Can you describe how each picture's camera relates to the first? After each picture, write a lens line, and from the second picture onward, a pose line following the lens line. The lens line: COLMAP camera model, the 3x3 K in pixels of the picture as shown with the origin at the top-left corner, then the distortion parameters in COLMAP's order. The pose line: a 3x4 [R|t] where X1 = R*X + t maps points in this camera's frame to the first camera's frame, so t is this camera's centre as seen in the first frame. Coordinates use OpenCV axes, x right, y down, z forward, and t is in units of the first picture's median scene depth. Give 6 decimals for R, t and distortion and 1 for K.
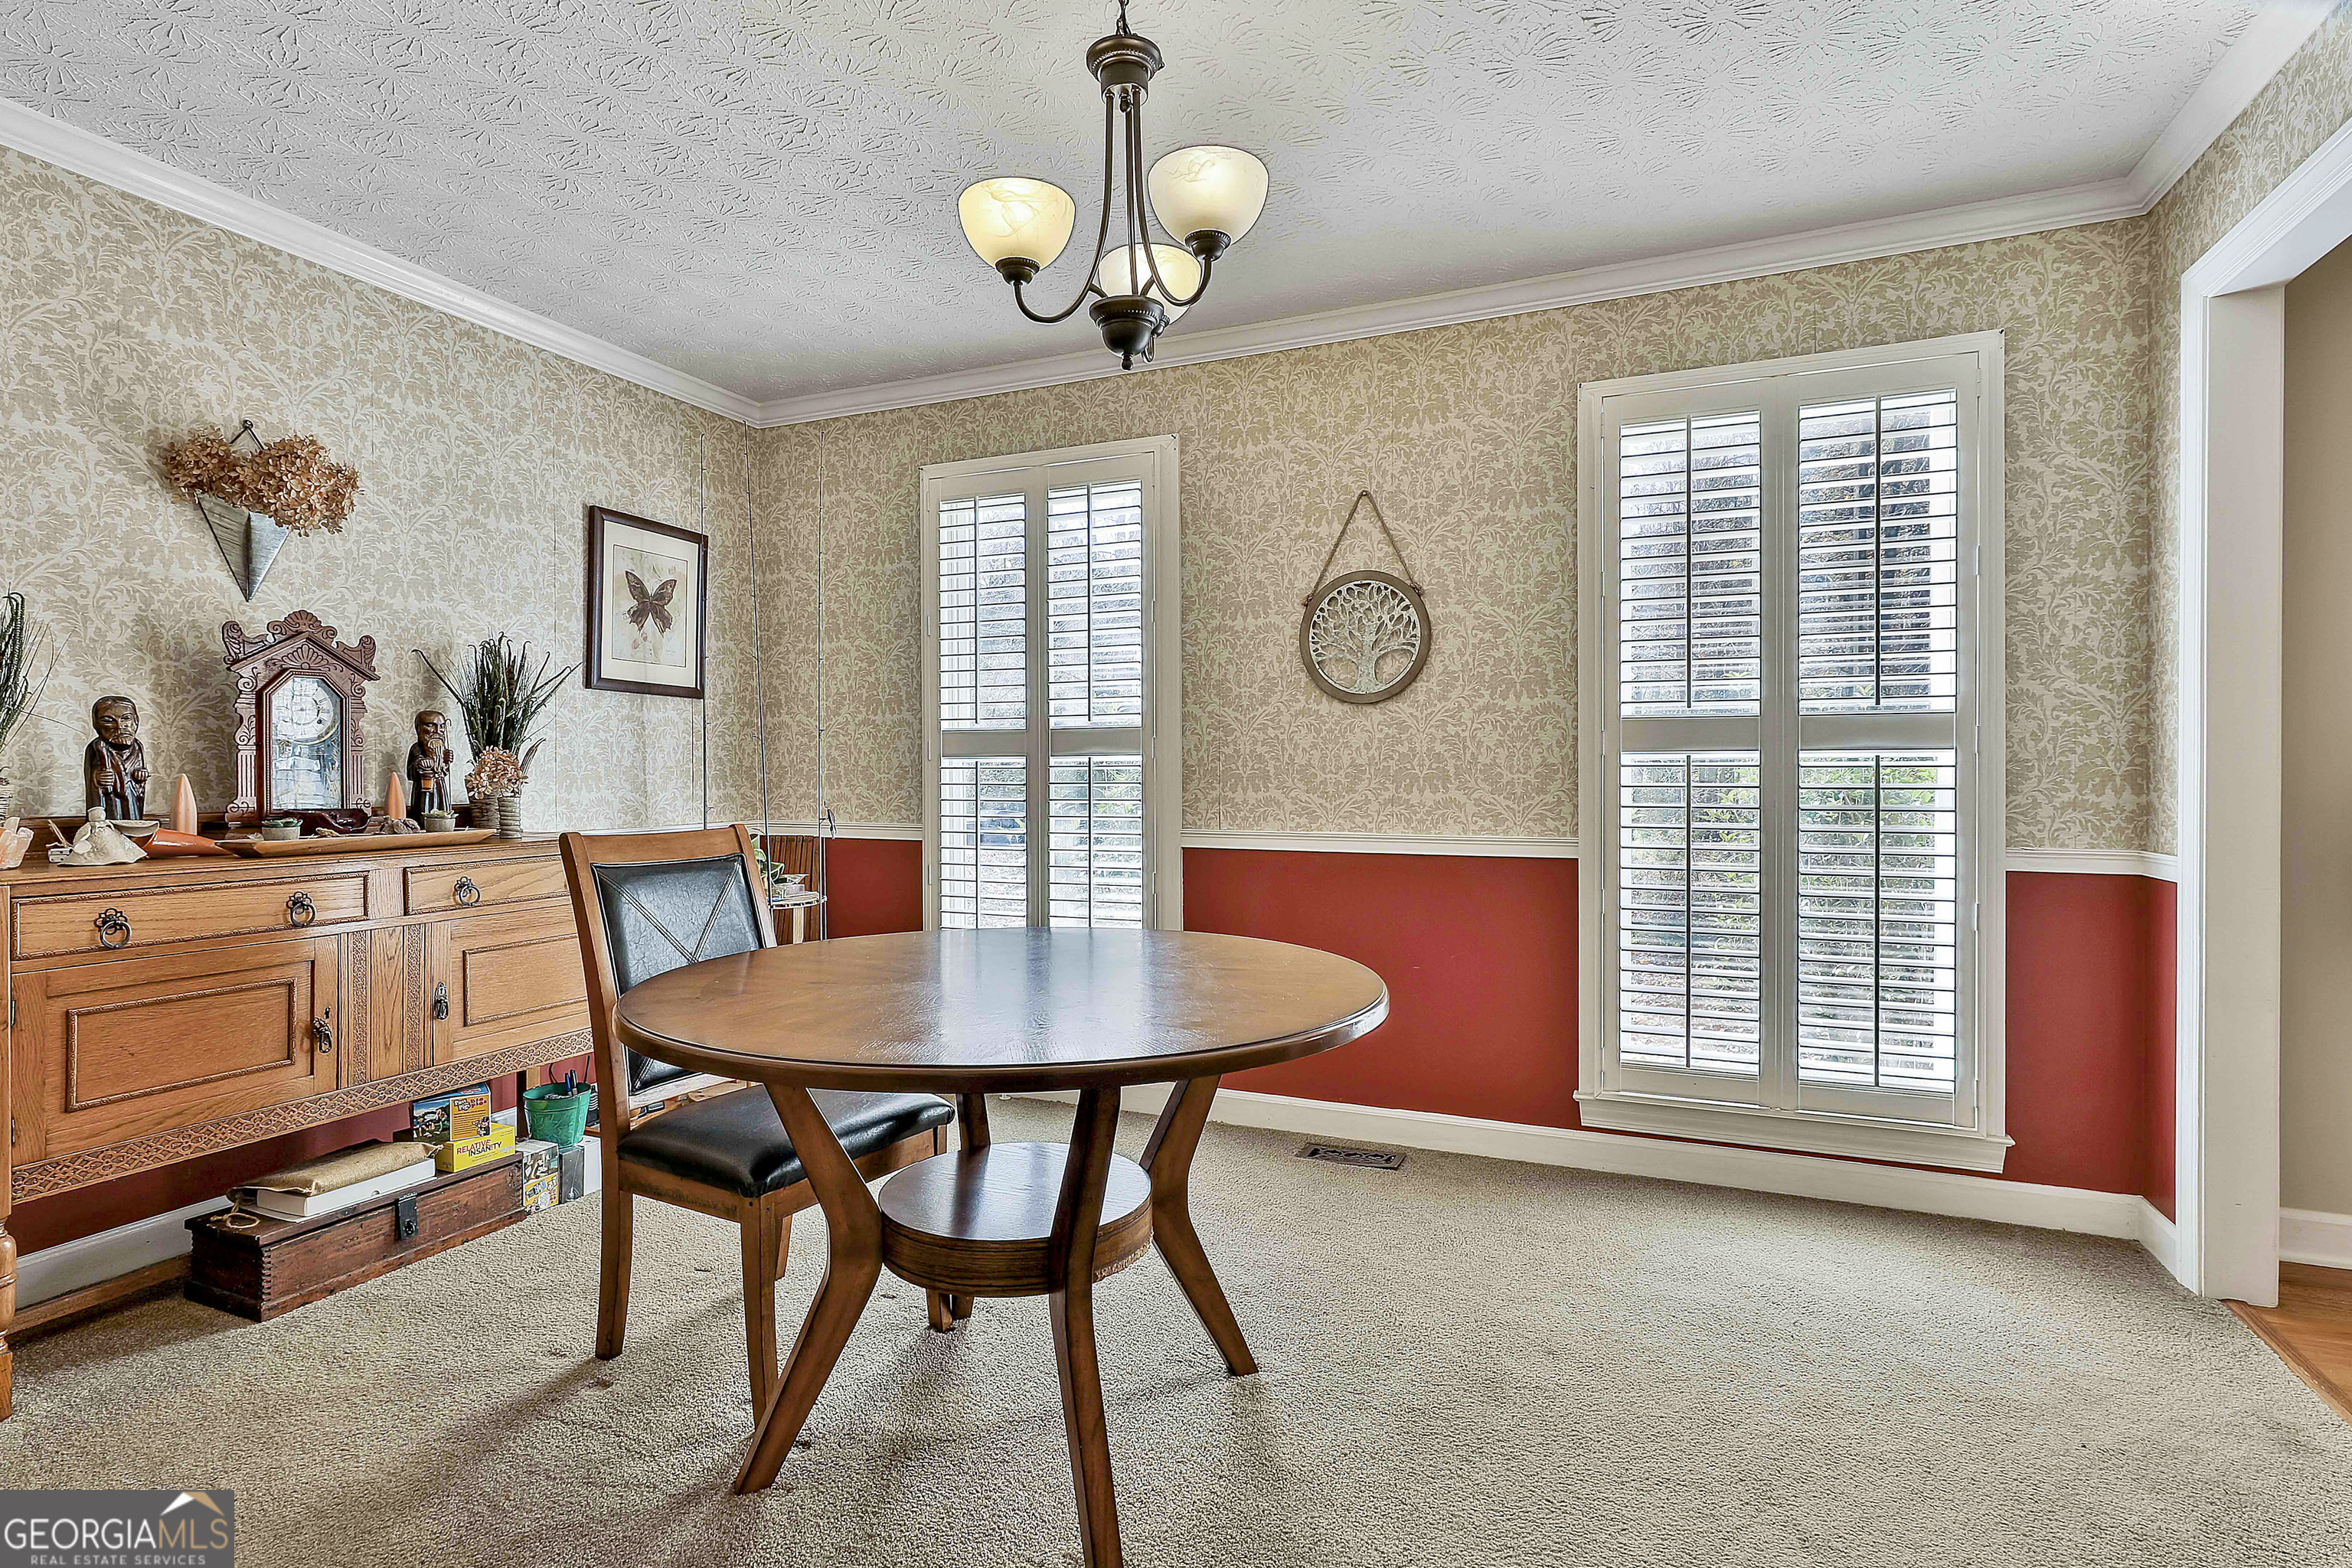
lens RADIAL K [[1139.9, 0, 1172.8], [0, 1139.9, 771.1], [0, 0, 1]] dist [-0.002404, -0.000444]
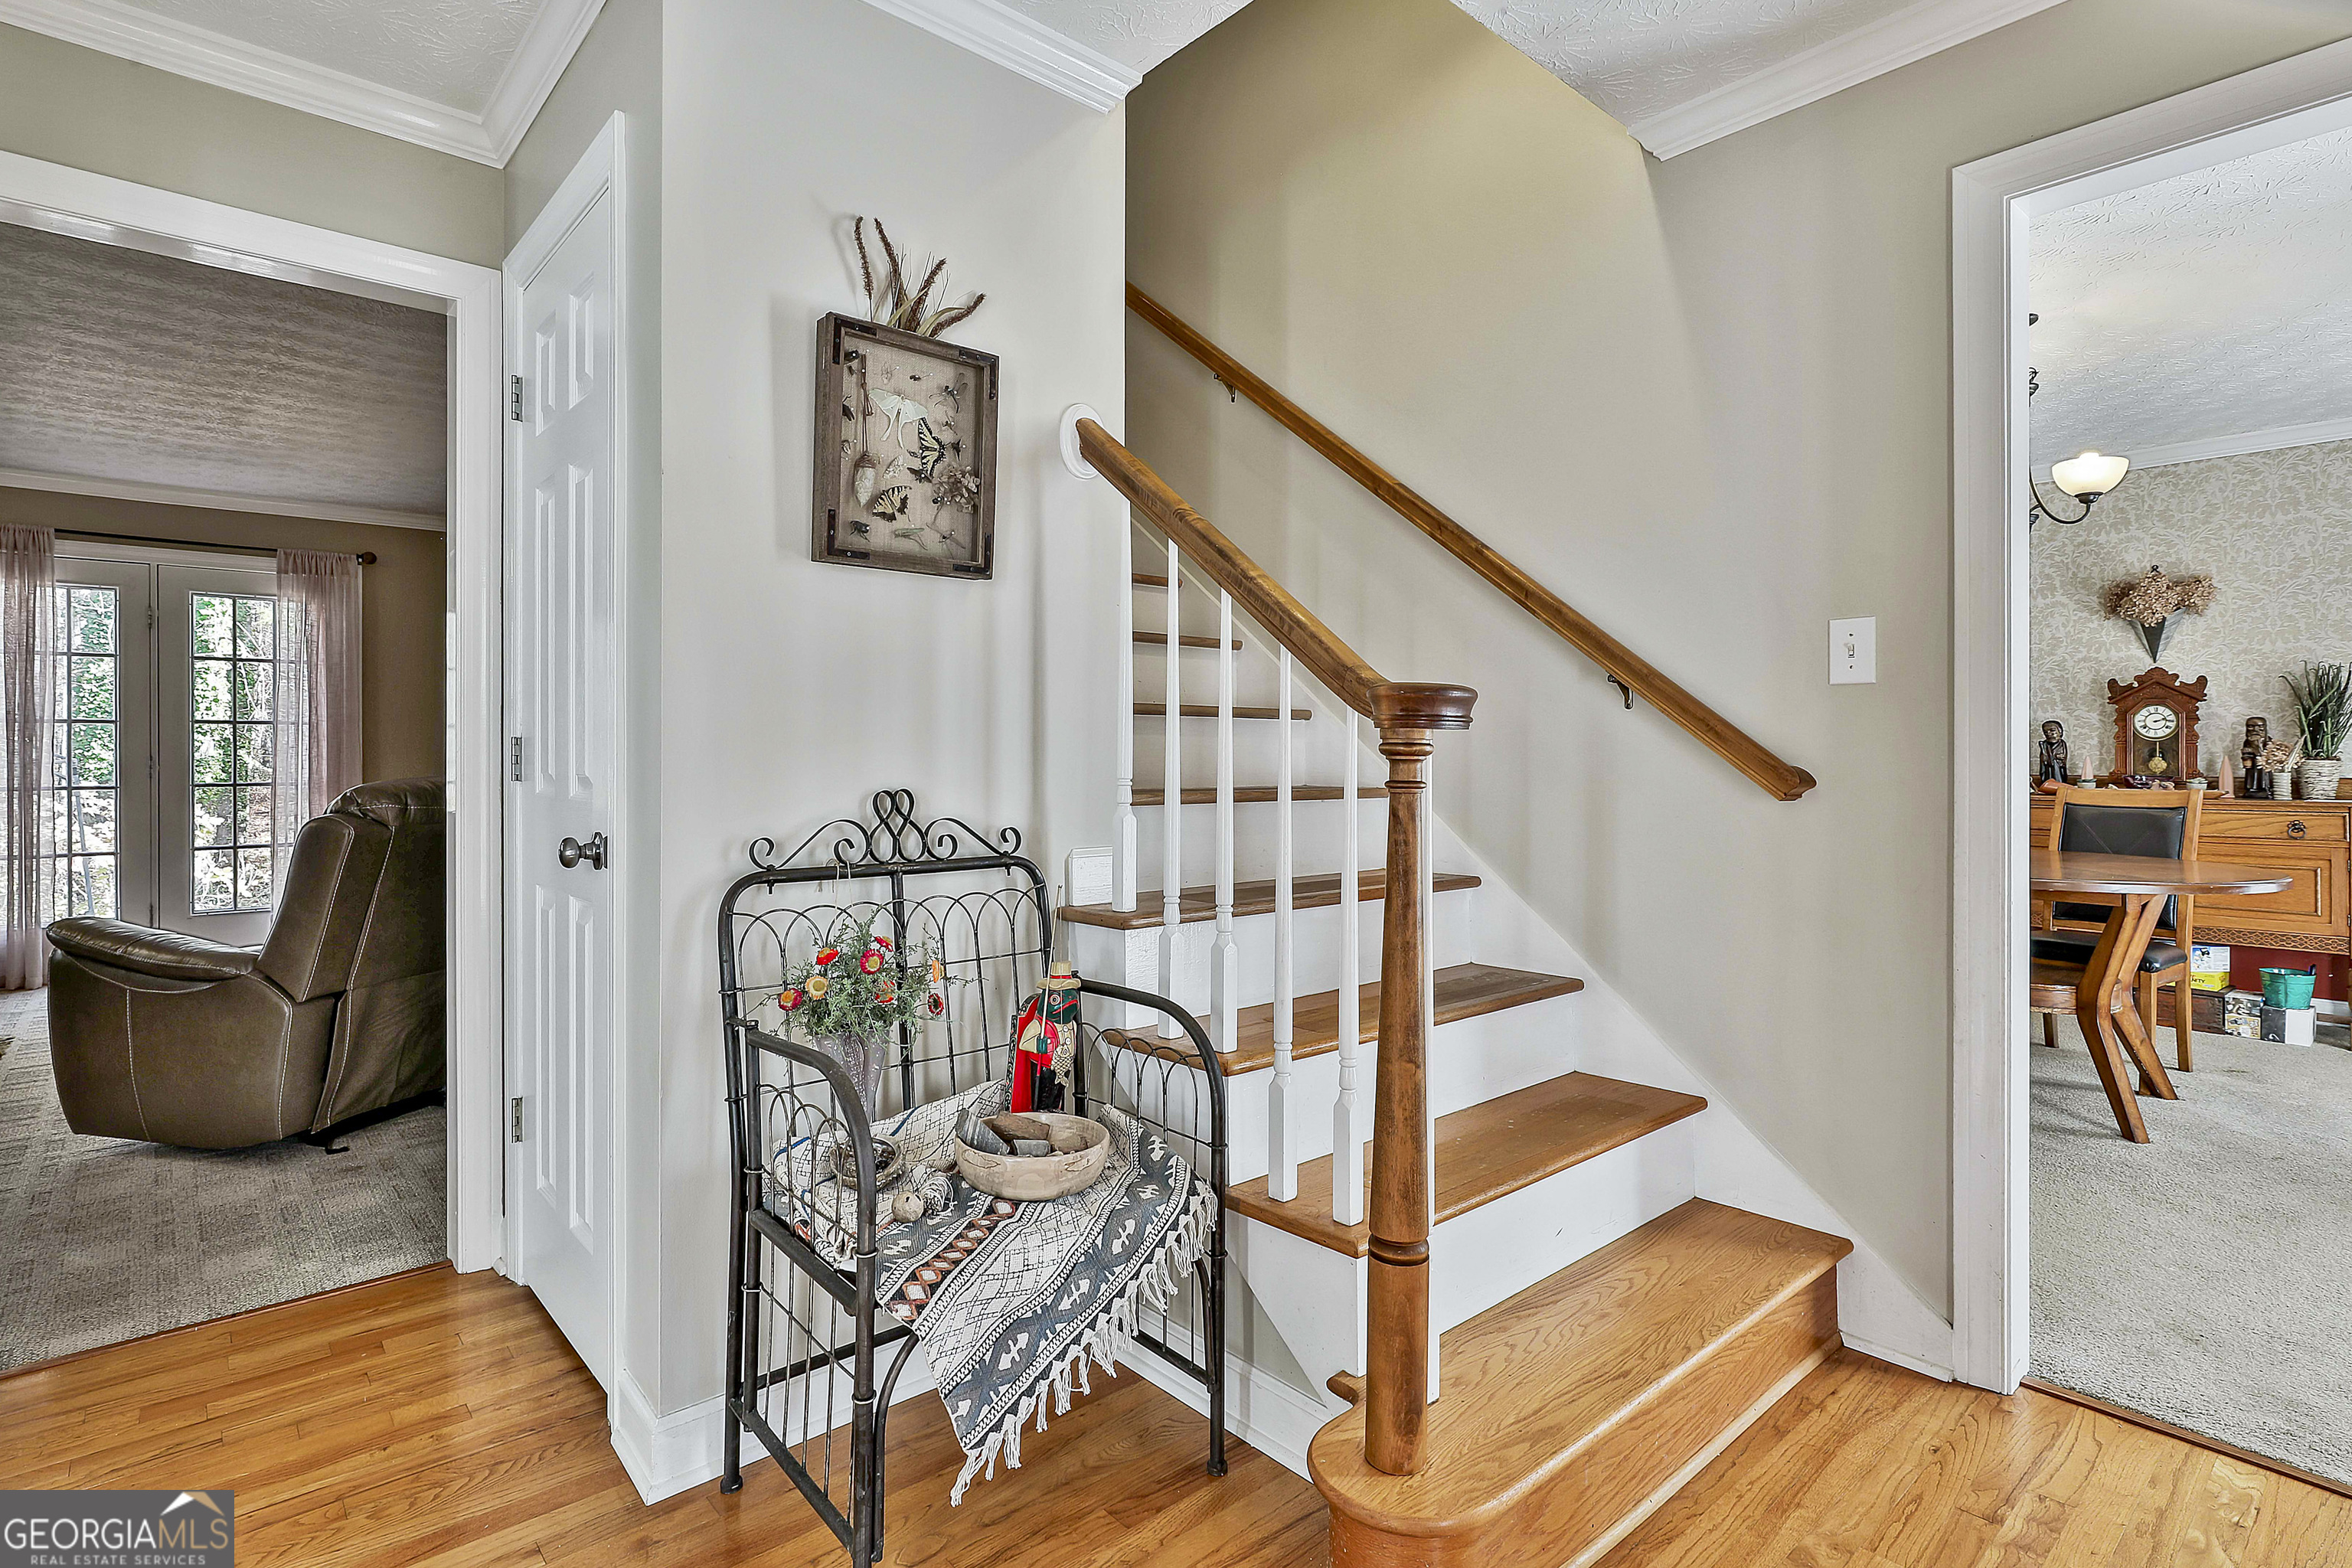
lens RADIAL K [[1139.9, 0, 1173.5], [0, 1139.9, 764.0], [0, 0, 1]] dist [-0.002404, -0.000444]
pose [[-0.429603, 0.009810, -0.902965, 1.587587], [-0.003026, 0.999920, 0.012304, -0.003419], [0.903013, 0.008018, -0.429539, 0.366265]]
